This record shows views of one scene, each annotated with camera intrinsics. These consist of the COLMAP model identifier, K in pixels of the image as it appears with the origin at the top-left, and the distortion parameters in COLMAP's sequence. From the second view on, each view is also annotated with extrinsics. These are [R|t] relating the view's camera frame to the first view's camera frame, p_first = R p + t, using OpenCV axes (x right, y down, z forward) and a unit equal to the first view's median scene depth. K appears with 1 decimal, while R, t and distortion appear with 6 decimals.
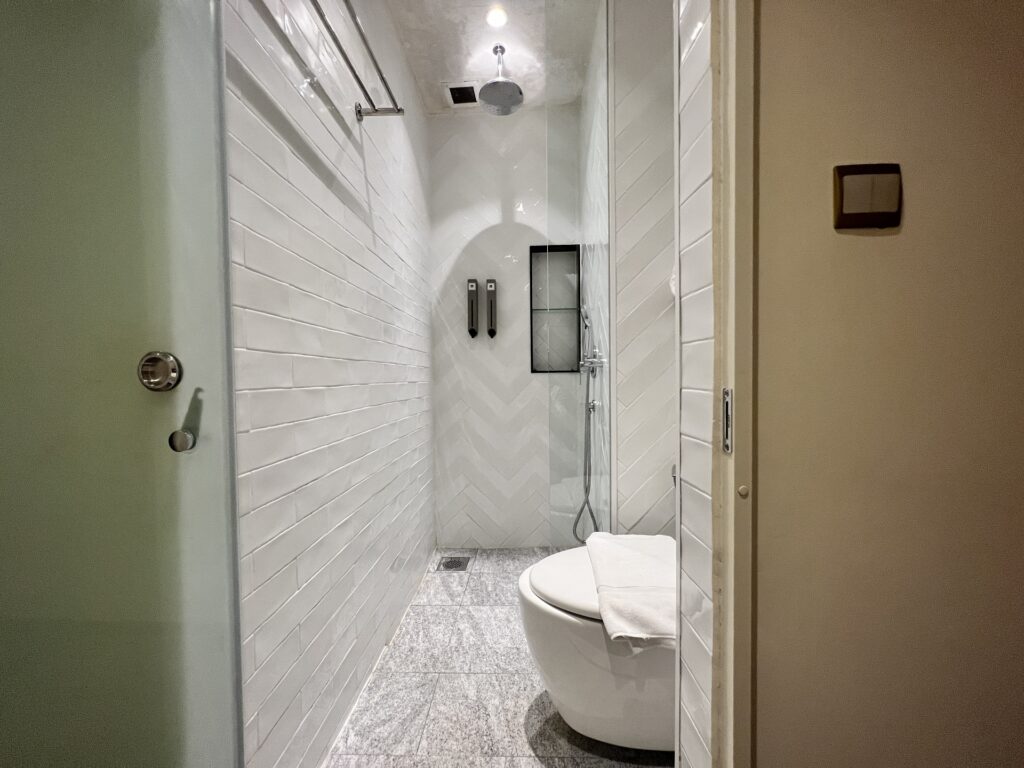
lens RADIAL K [[411.4, 0, 508.2], [0, 411.4, 385.1], [0, 0, 1]] dist [-0.001894, 0.001043]
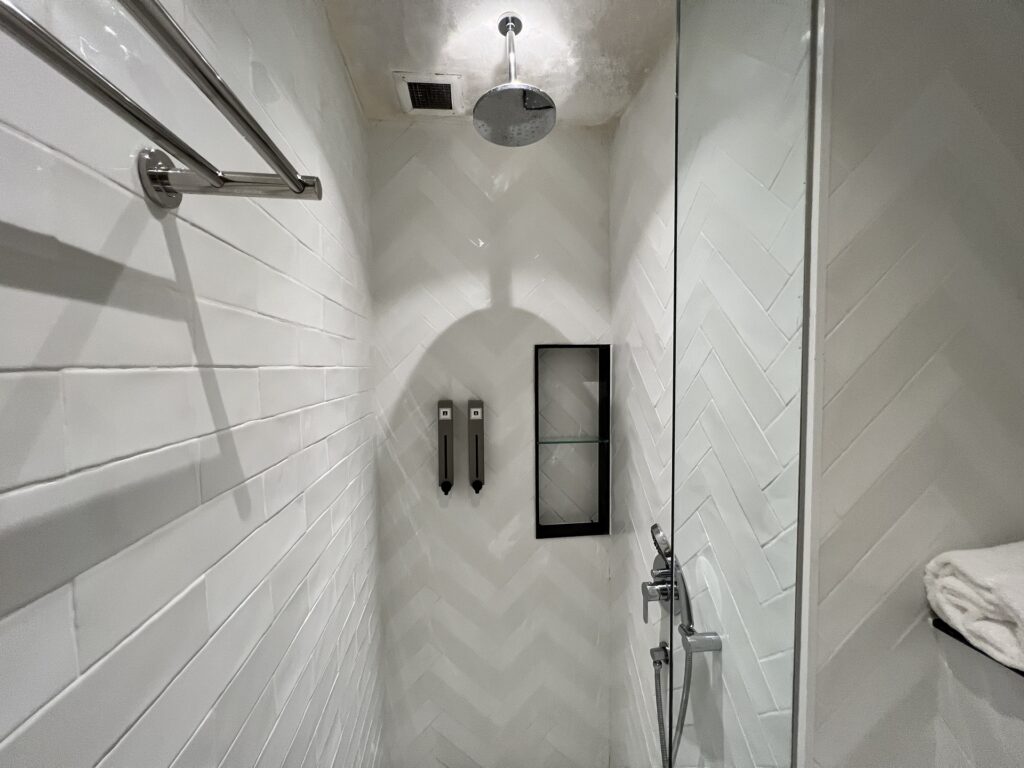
lens RADIAL K [[411.4, 0, 510.1], [0, 411.4, 383.0], [0, 0, 1]] dist [-0.001894, 0.001043]
pose [[0.986152, -0.007838, 0.165659, -0.095915], [0.003139, 0.999586, 0.028609, -0.310158], [-0.165815, -0.027692, 0.985768, 0.389756]]
